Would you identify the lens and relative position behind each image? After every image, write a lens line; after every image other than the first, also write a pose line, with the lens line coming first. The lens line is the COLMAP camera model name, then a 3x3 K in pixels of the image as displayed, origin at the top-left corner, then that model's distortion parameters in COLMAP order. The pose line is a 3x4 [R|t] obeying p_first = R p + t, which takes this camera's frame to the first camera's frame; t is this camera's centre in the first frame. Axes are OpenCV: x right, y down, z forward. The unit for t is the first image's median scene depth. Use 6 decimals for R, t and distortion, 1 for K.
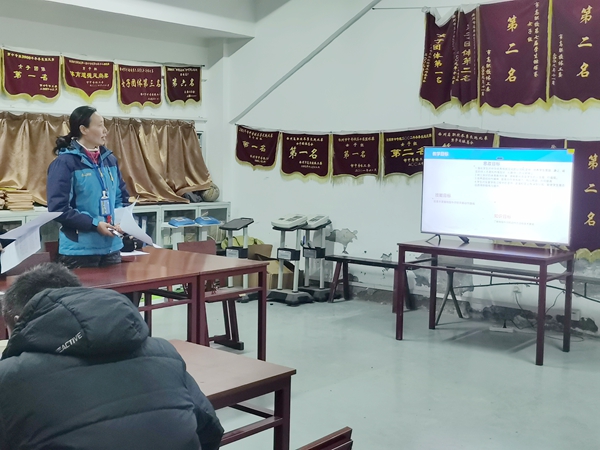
lens RADIAL K [[857.1, 0, 299.2], [0, 857.1, 222.6], [0, 0, 1]] dist [0.024921, 0.000000]
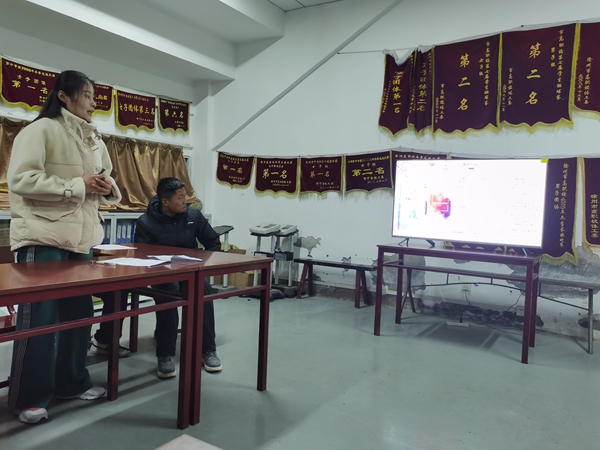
lens RADIAL K [[489.7, 0, 304.0], [0, 489.7, 227.6], [0, 0, 1]] dist [0.012660, -0.015646]
pose [[0.990754, 0.021501, 0.133957, -0.048126], [-0.016095, 0.999017, -0.041306, 0.024093], [-0.134714, 0.038768, 0.990126, 0.333987]]
